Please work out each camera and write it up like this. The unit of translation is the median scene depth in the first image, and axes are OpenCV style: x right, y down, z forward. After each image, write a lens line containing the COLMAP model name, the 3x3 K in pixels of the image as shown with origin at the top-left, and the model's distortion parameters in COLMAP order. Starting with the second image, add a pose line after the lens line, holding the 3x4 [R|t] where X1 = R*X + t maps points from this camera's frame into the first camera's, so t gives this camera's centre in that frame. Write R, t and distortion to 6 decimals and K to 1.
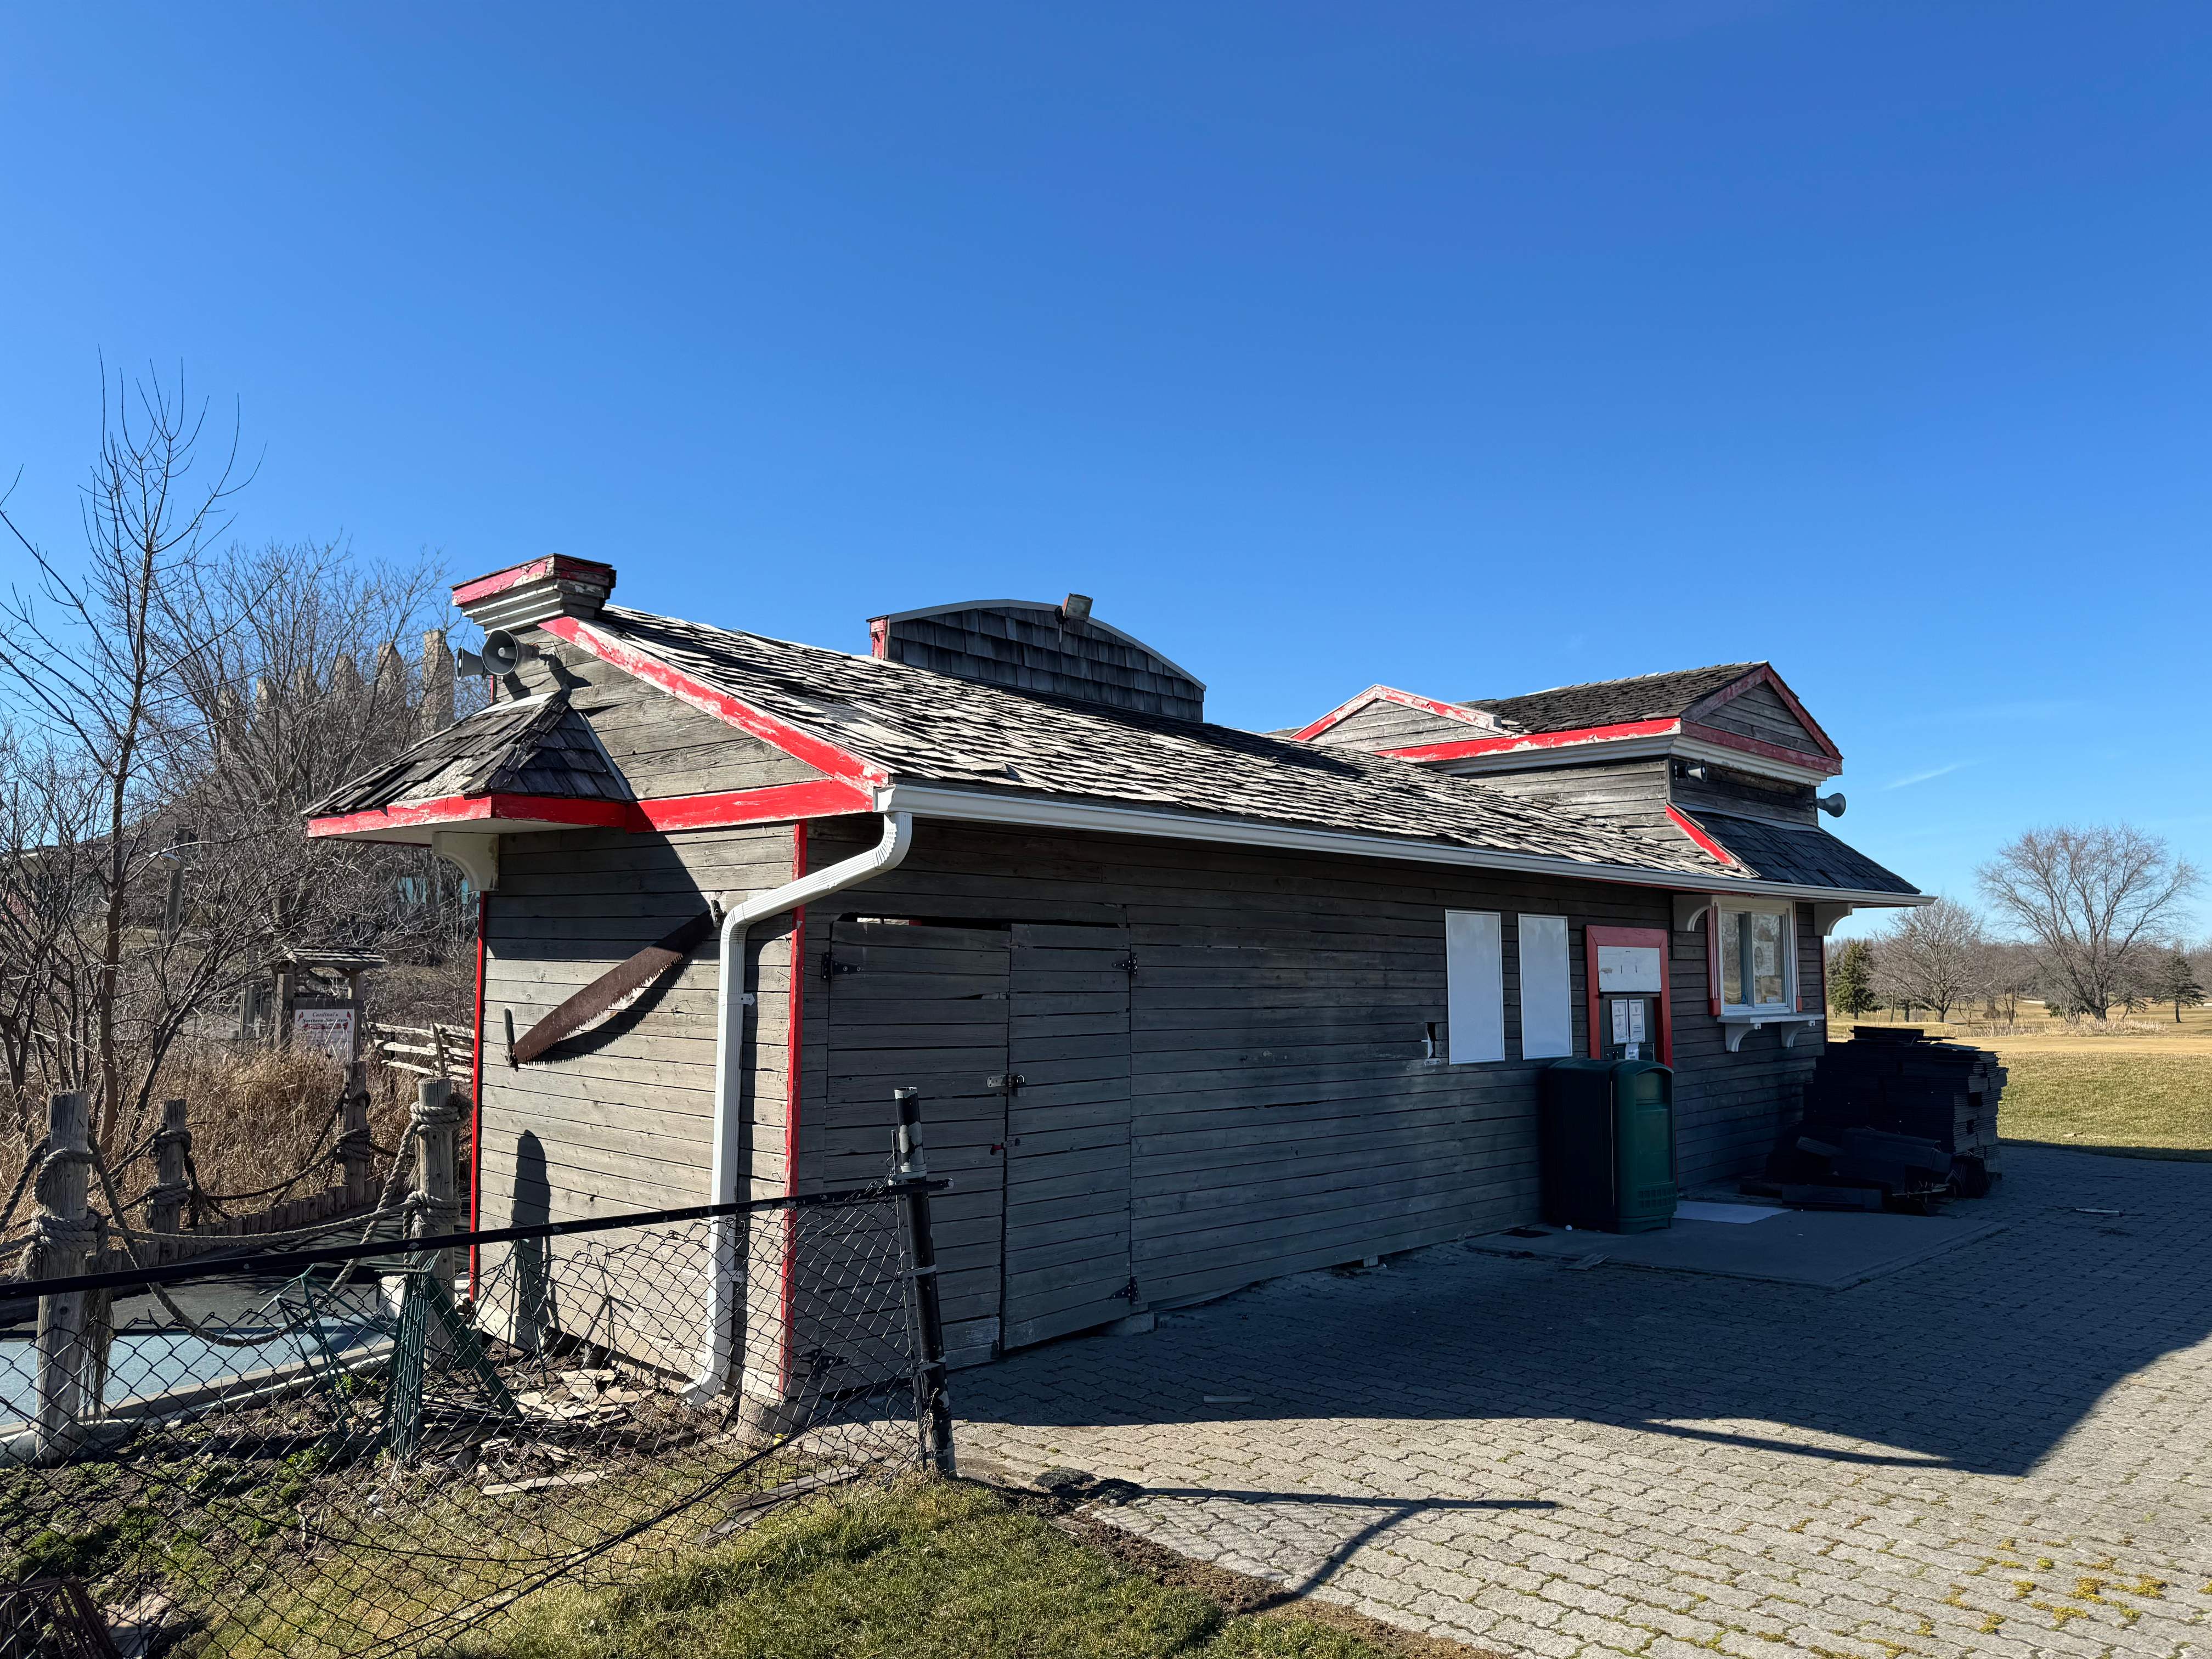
lens RADIAL K [[1519.1, 0, 1109.0], [0, 1519.1, 805.6], [0, 0, 1]] dist [0.168238, -0.368003]
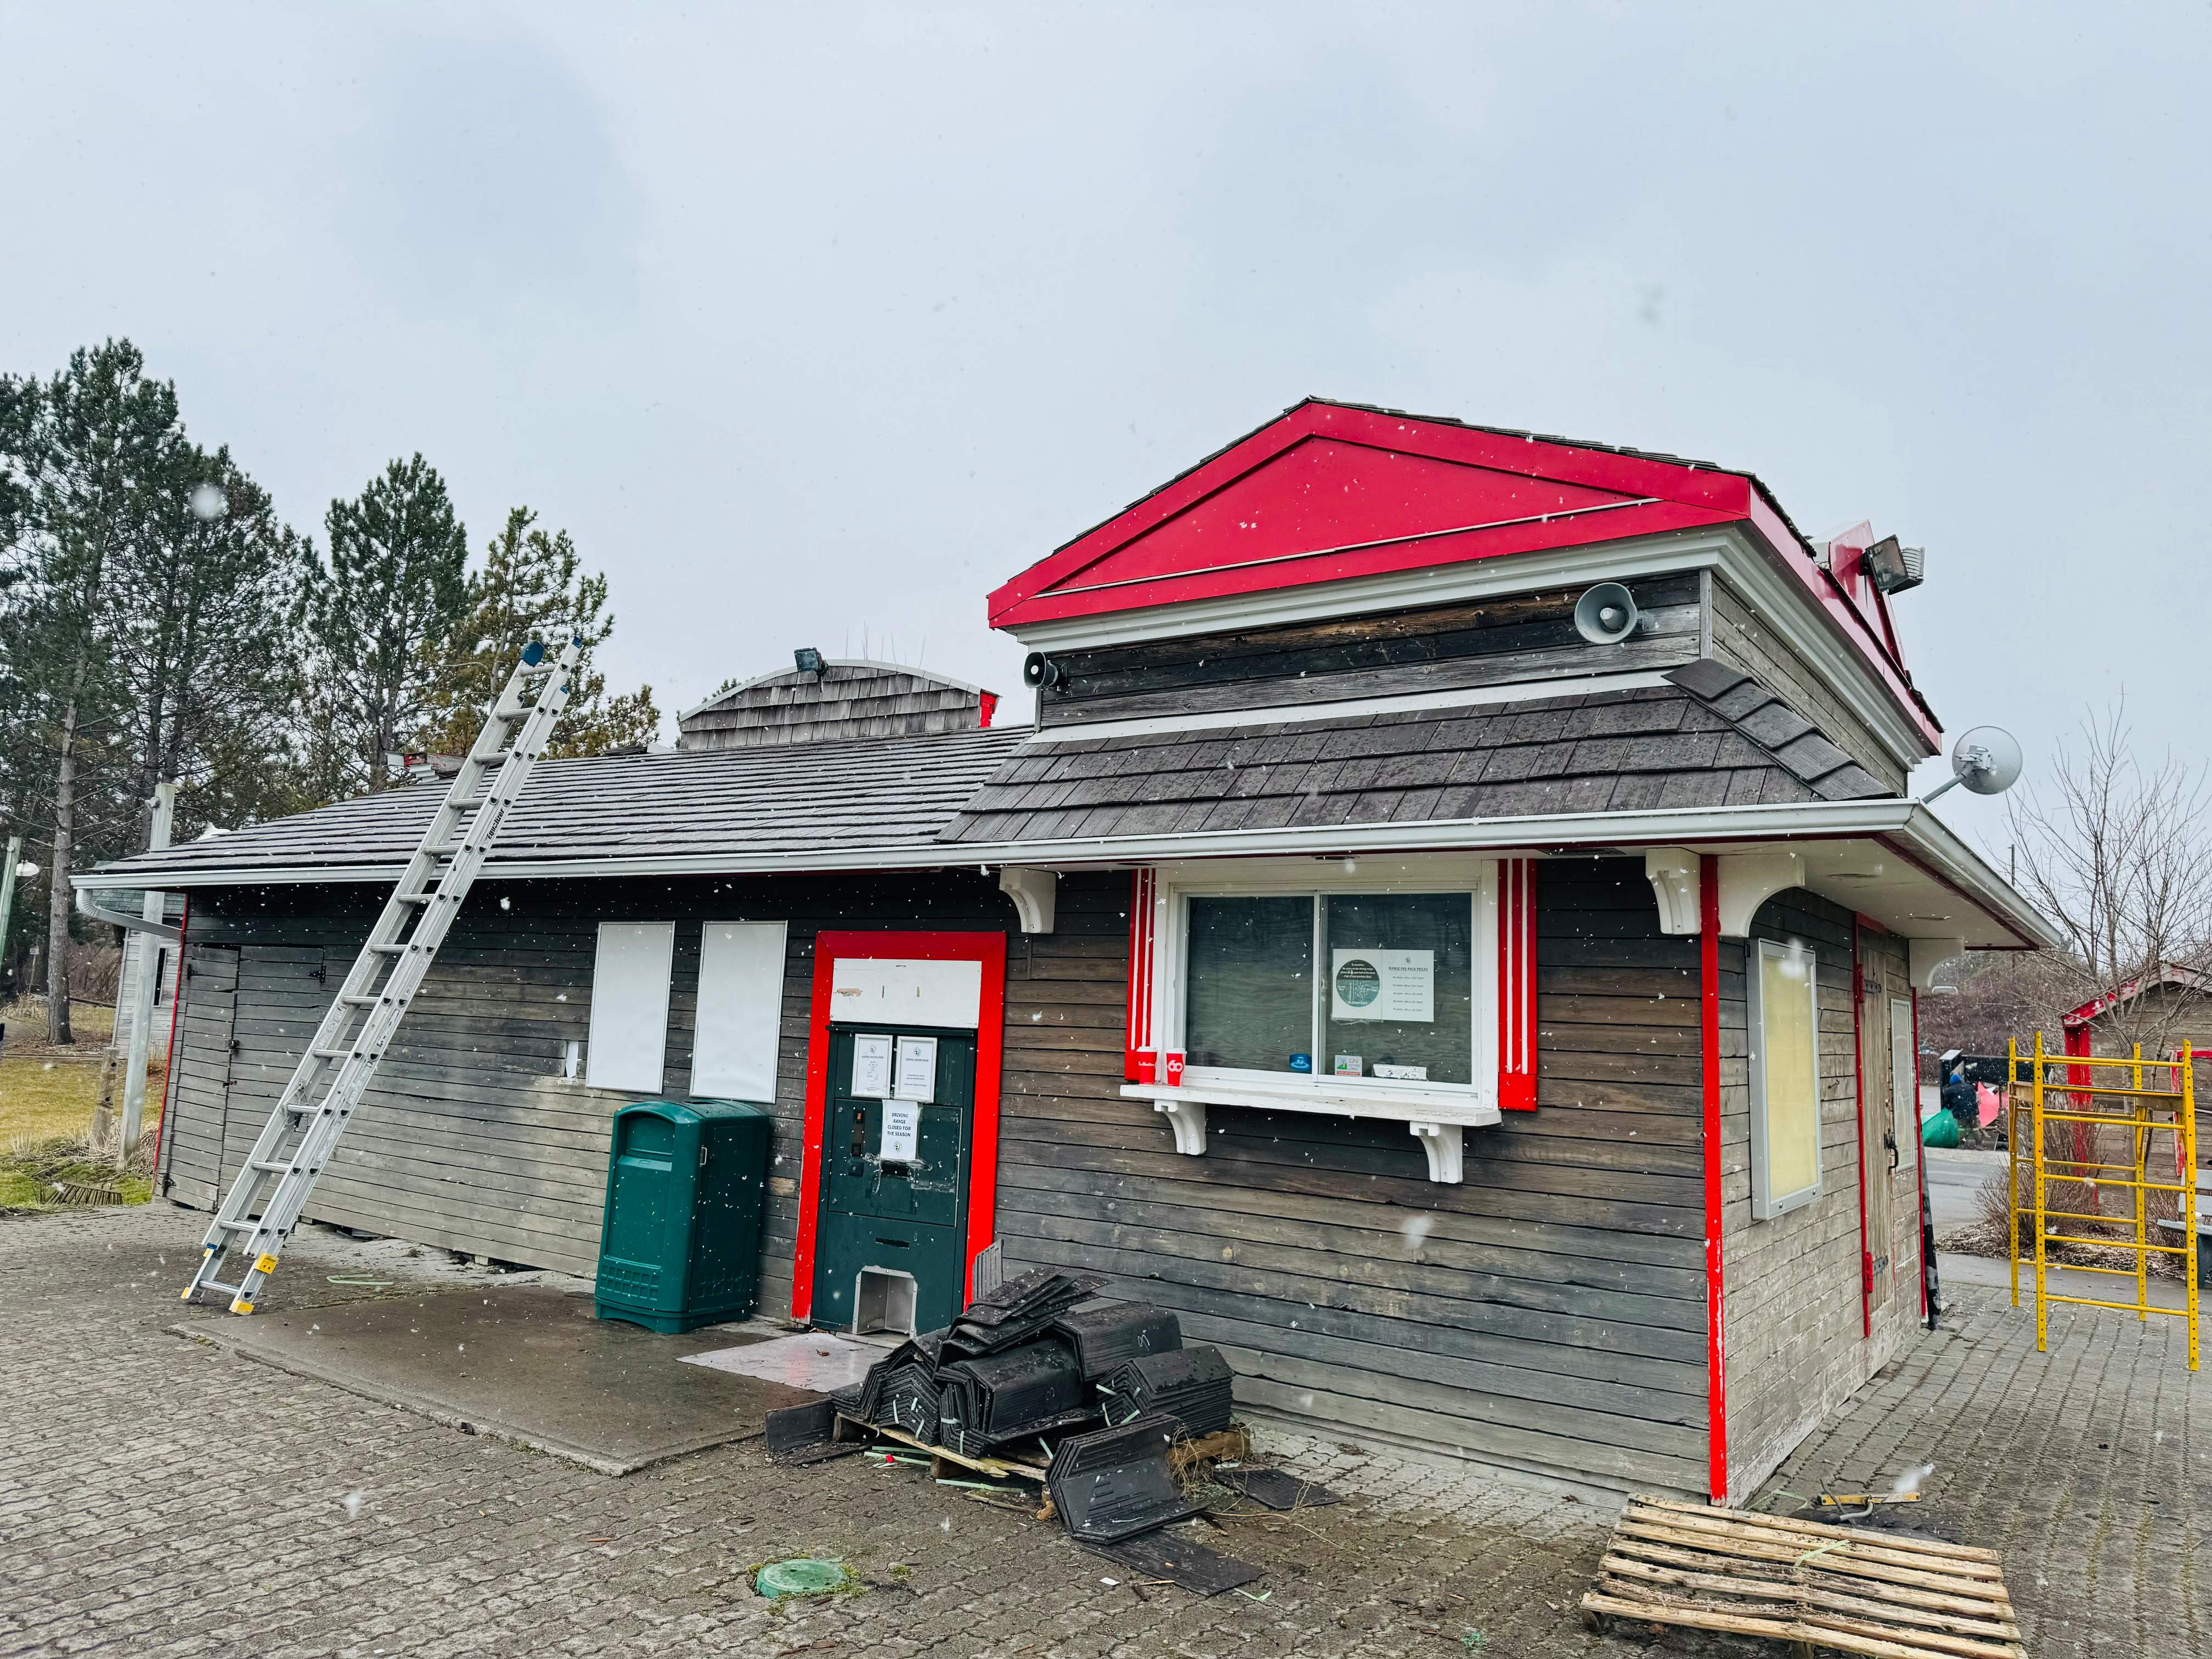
lens RADIAL K [[1547.0, 0, 1136.6], [0, 1547.0, 832.4], [0, 0, 1]] dist [0.077287, -0.092600]
pose [[0.180766, -0.108800, -0.977490, 1.296298], [0.065044, 0.993009, -0.098499, 0.137473], [0.981373, -0.045775, 0.186579, 1.222750]]
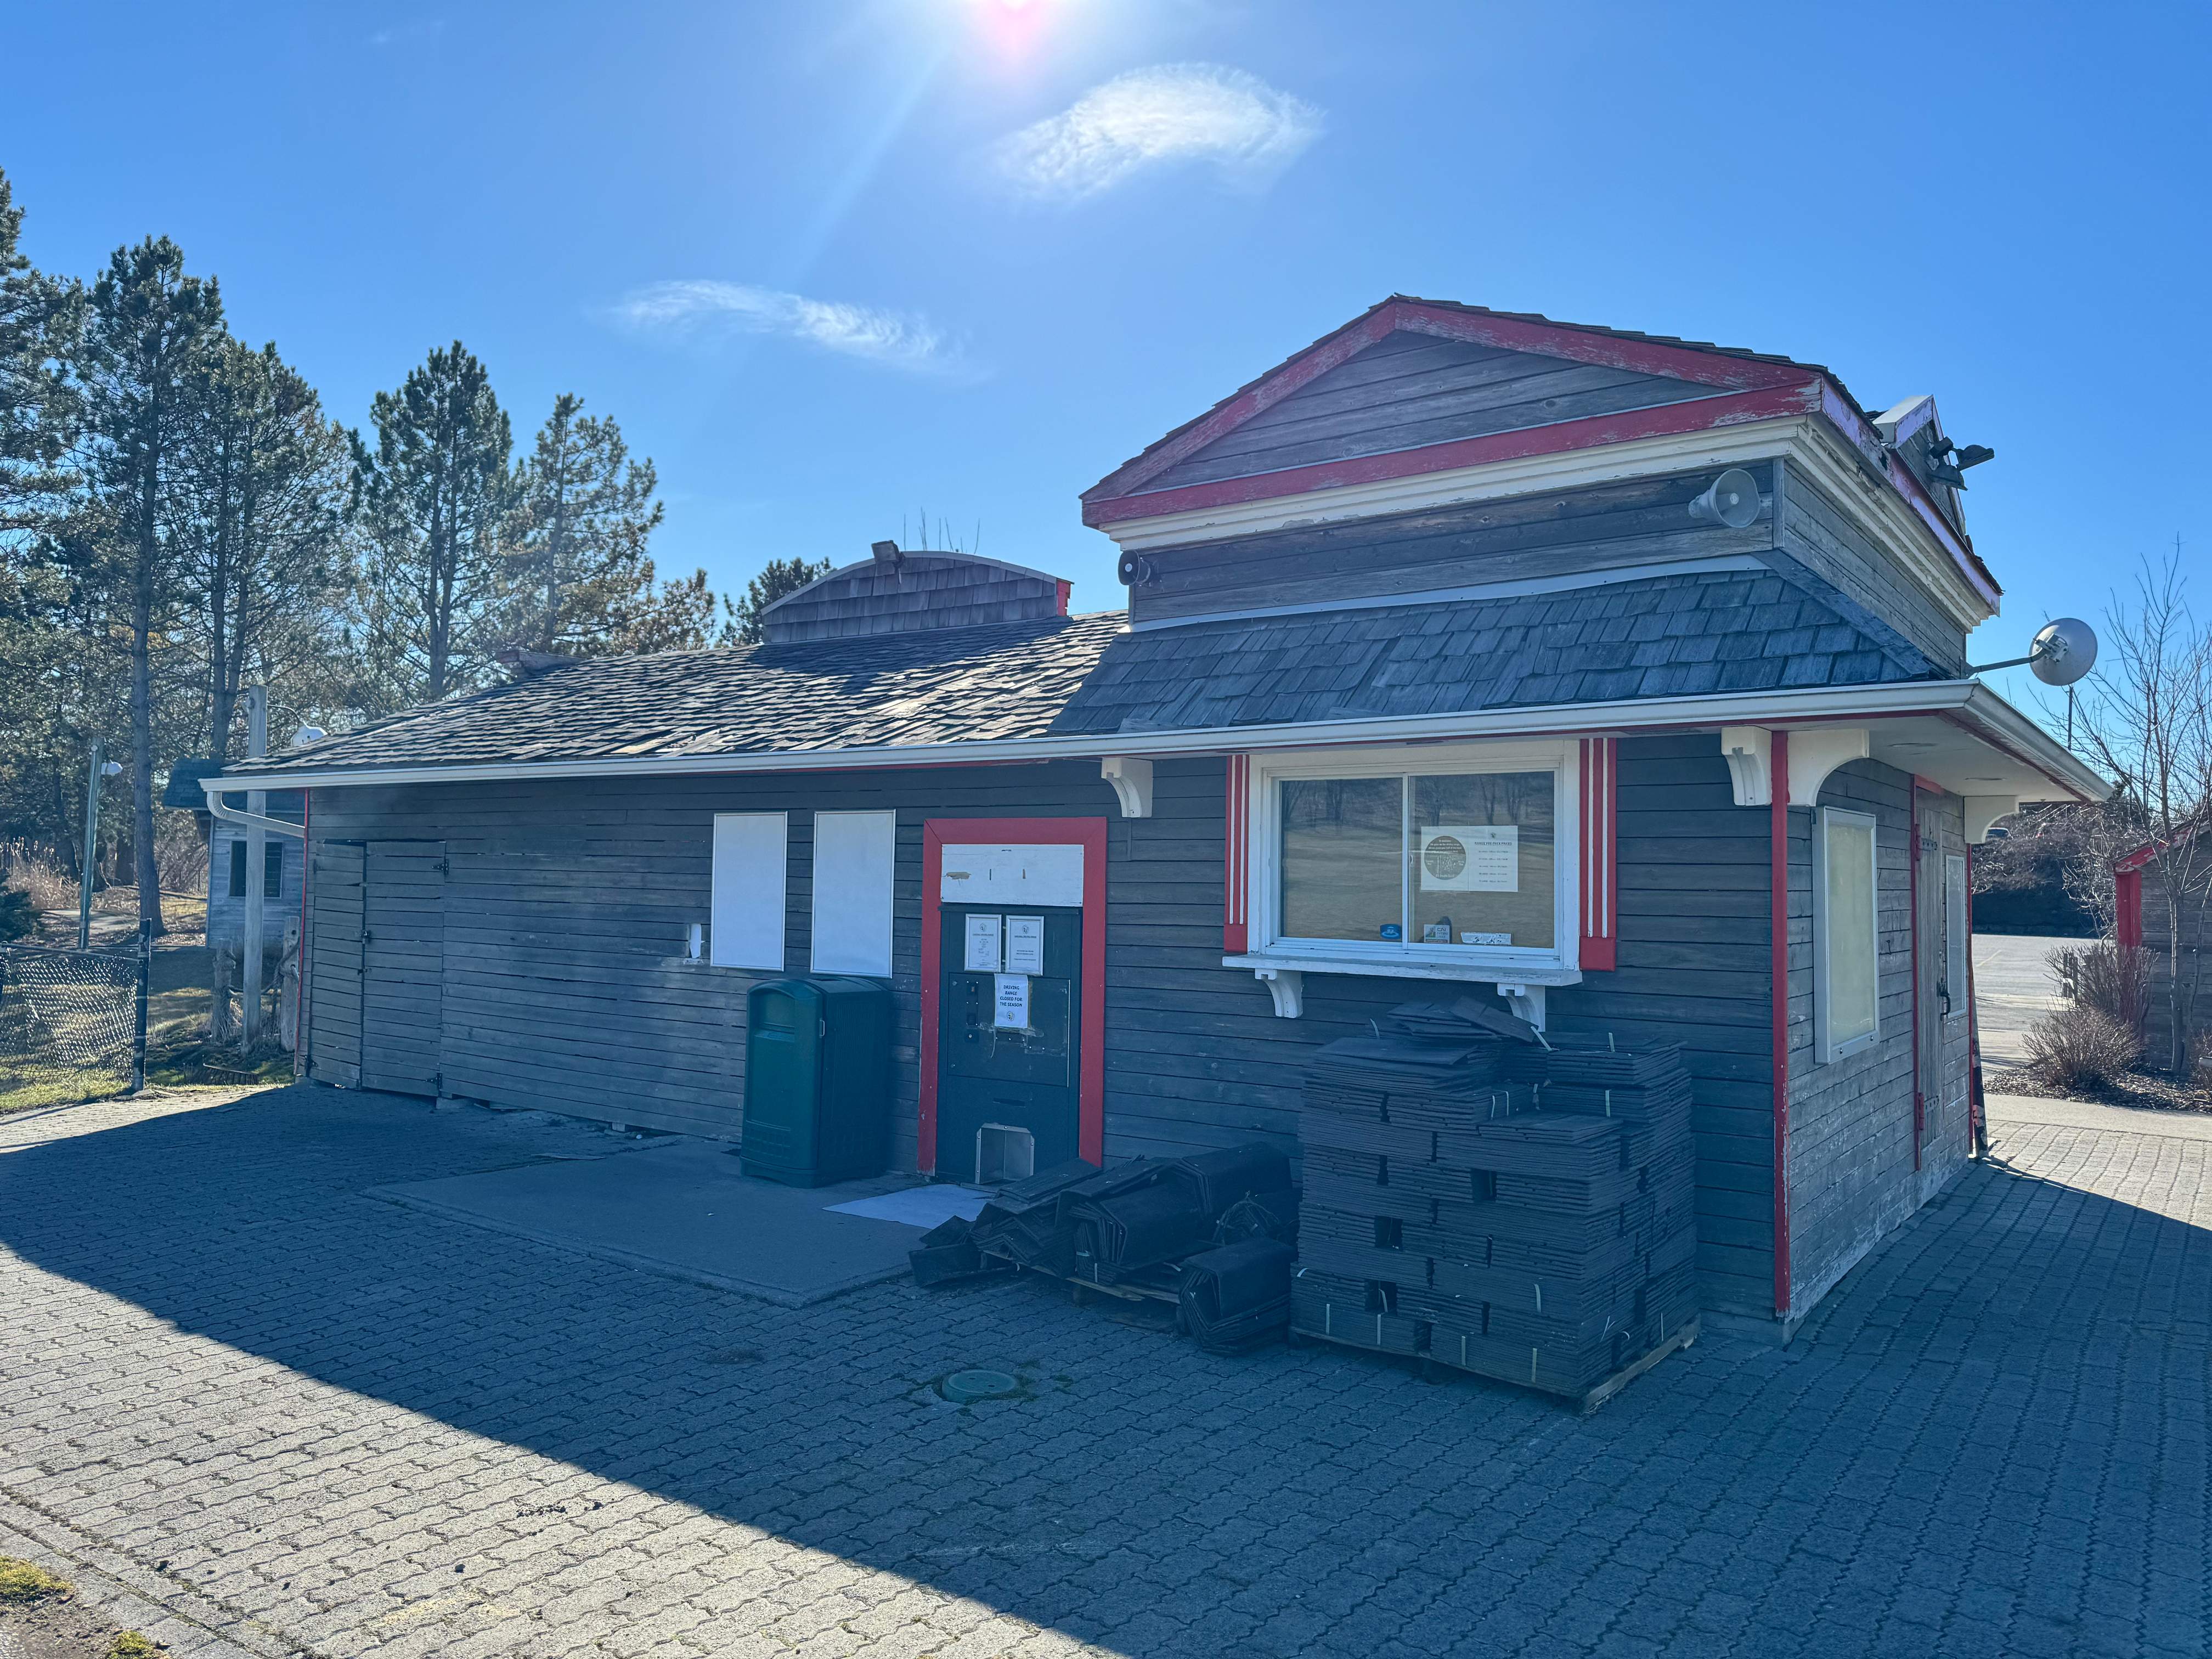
lens RADIAL K [[1550.0, 0, 1143.1], [0, 1550.0, 833.3], [0, 0, 1]] dist [0.092302, -0.127553]
pose [[0.158268, -0.029675, -0.986950, 1.345189], [0.089315, 0.995881, -0.015621, 0.129764], [0.983348, -0.085677, 0.160267, 1.183892]]
